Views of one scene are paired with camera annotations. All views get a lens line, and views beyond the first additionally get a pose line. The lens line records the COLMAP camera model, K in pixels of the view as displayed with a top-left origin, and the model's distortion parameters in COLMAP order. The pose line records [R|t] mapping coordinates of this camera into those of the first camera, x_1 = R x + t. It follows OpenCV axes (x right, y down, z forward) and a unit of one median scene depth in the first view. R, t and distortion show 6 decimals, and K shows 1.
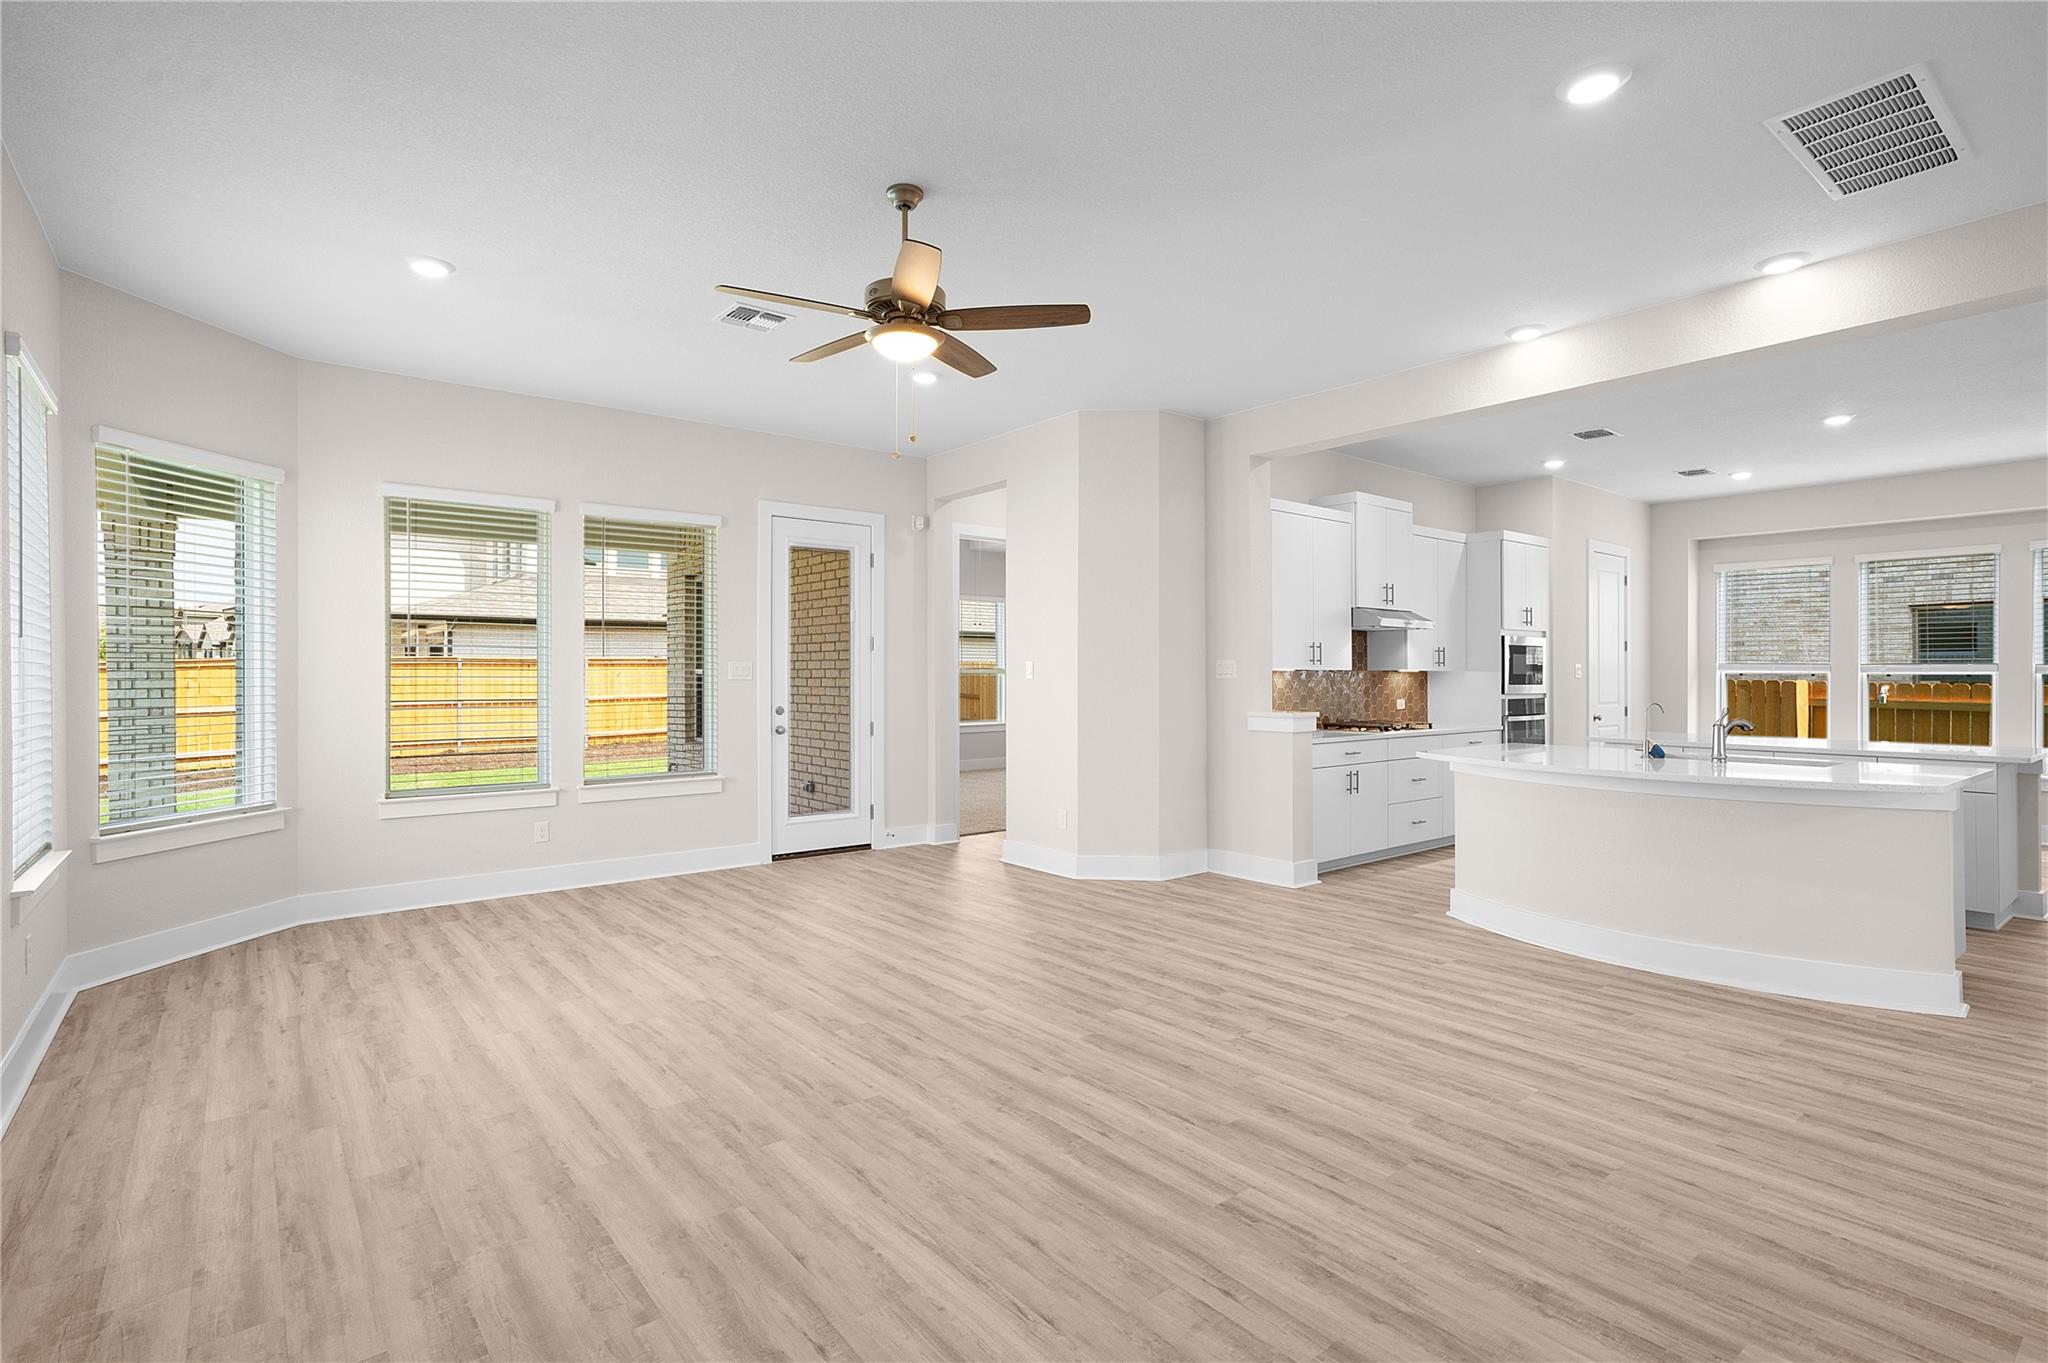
lens RADIAL K [[991.3, 0, 1005.8], [0, 991.3, 682.7], [0, 0, 1]] dist [-0.008882, 0.012152]
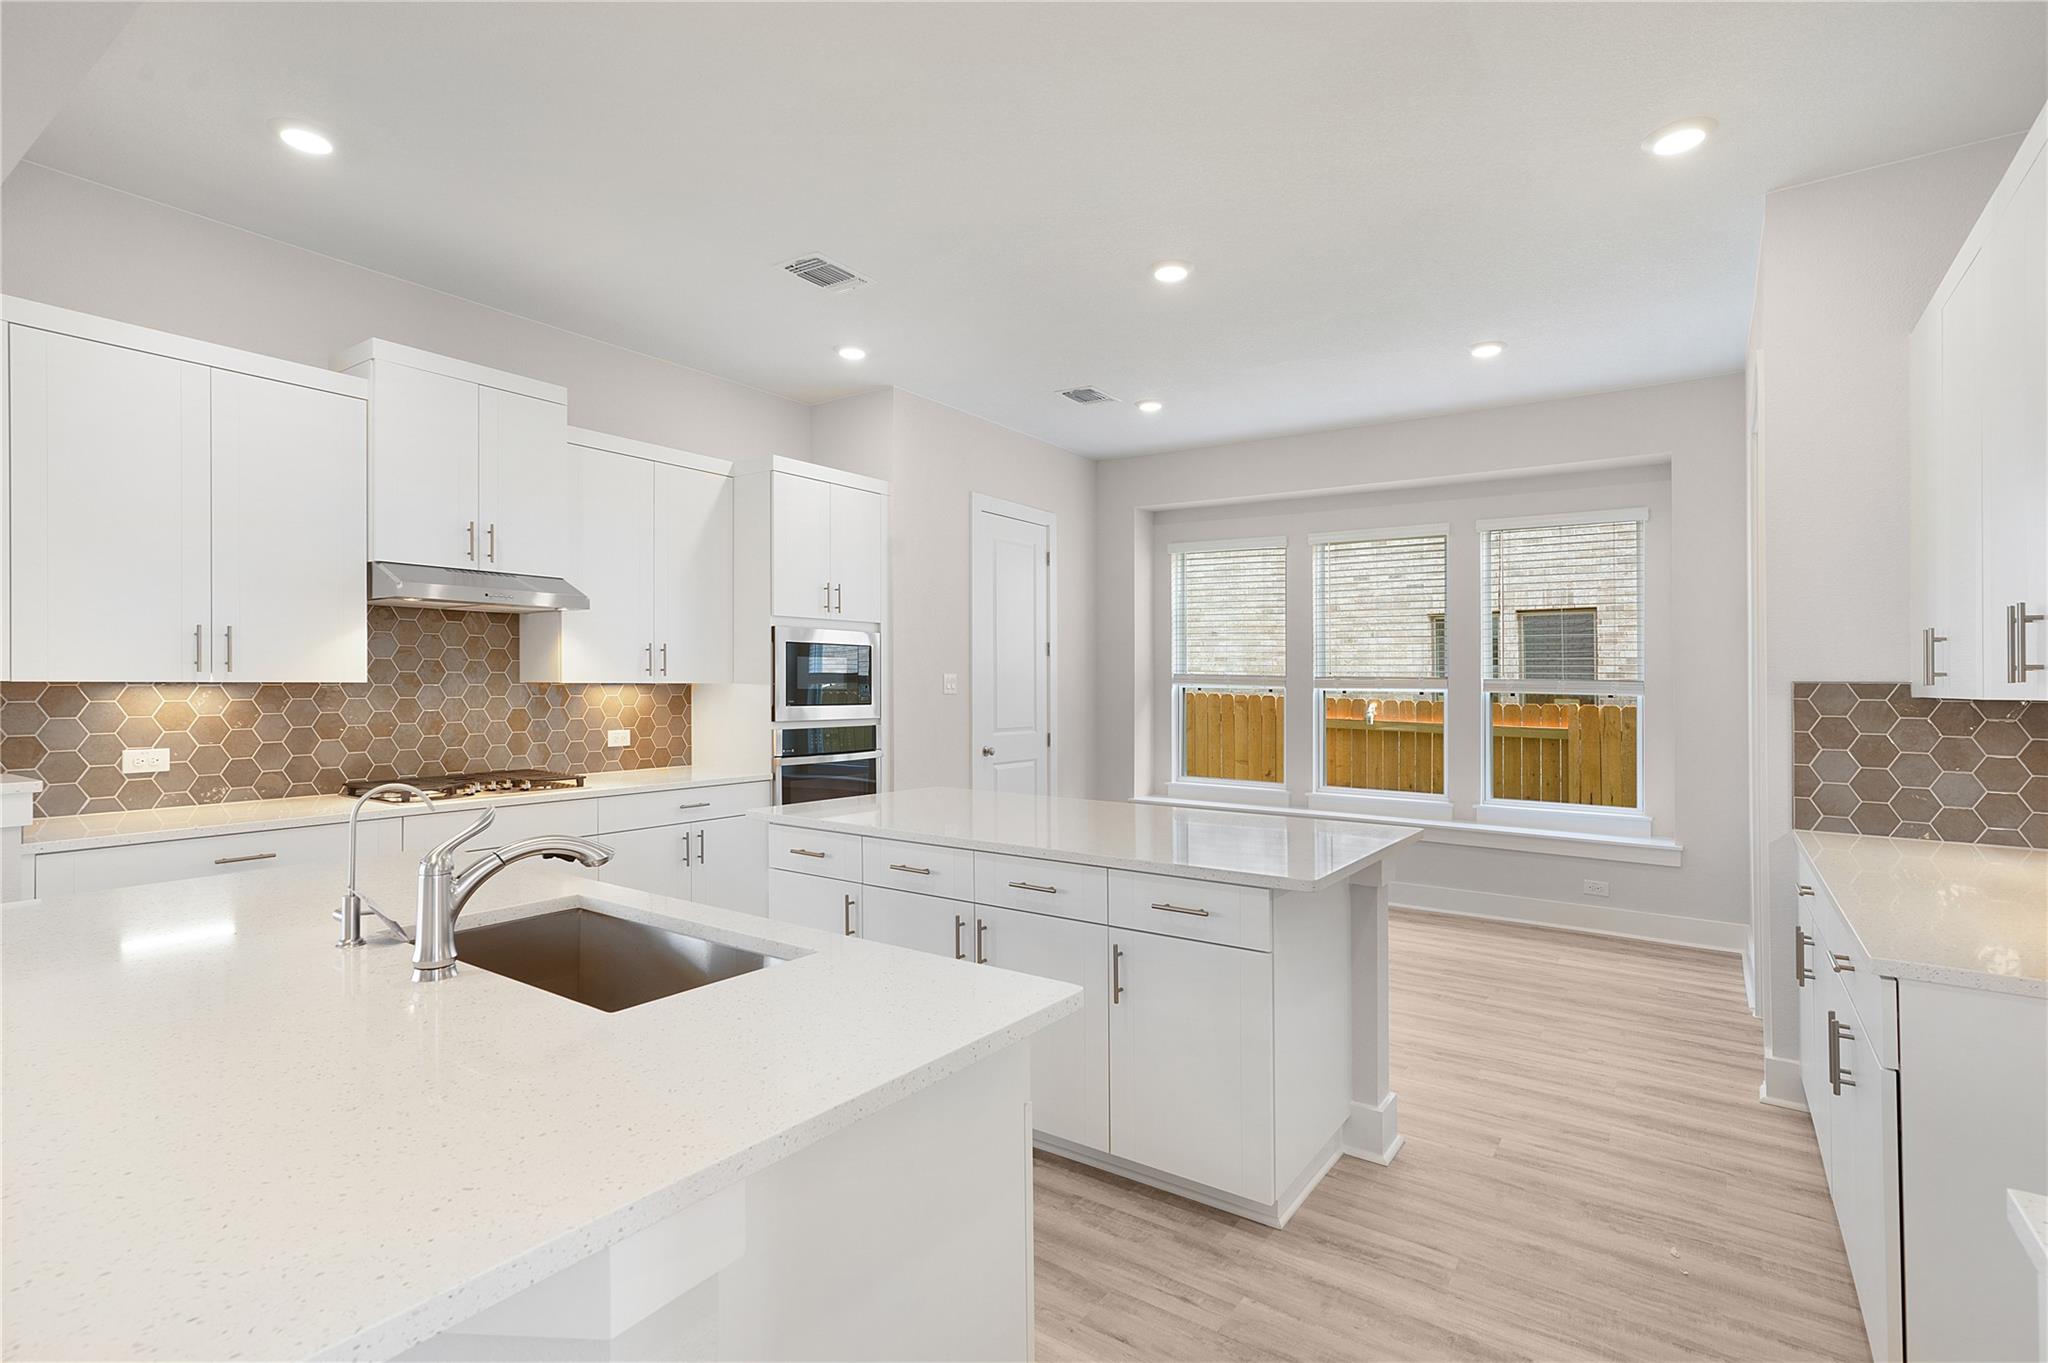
lens RADIAL K [[991.3, 0, 1023.9], [0, 991.3, 668.7], [0, 0, 1]] dist [-0.008882, 0.012152]
pose [[0.960863, 0.010037, 0.276842, 0.471946], [-0.004761, 0.999794, -0.019722, -0.009783], [-0.276983, 0.017632, 0.960713, 0.359885]]
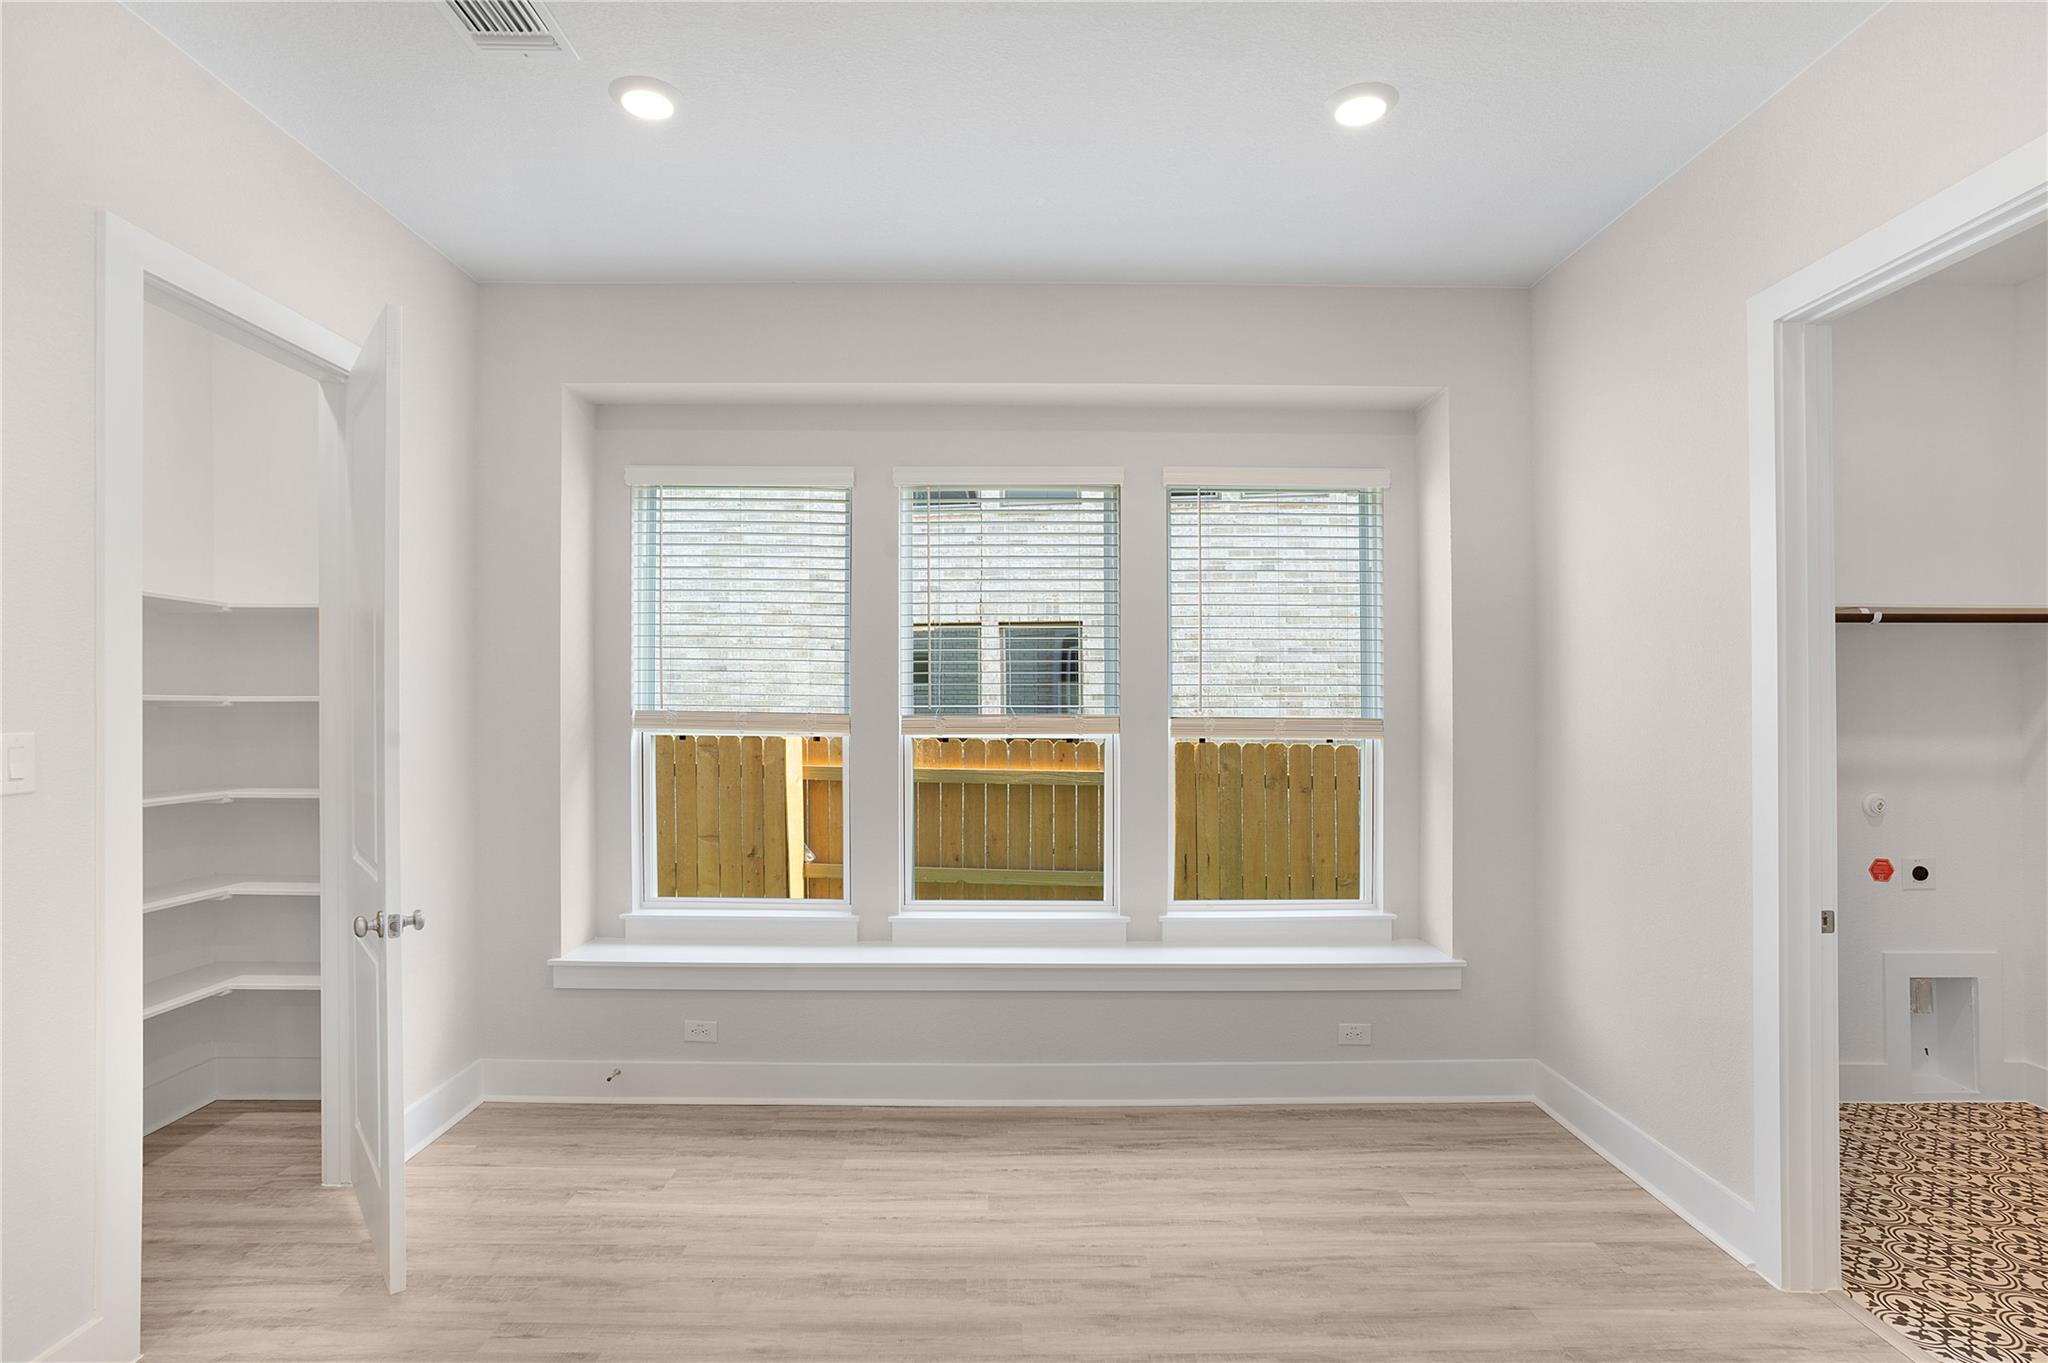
lens RADIAL K [[991.3, 0, 1025.3], [0, 991.3, 677.5], [0, 0, 1]] dist [-0.008882, 0.012152]
pose [[0.614219, 0.015973, 0.788974, 0.583342], [0.005981, 0.999672, -0.024894, -0.025804], [-0.789113, 0.020009, 0.613922, 0.728302]]
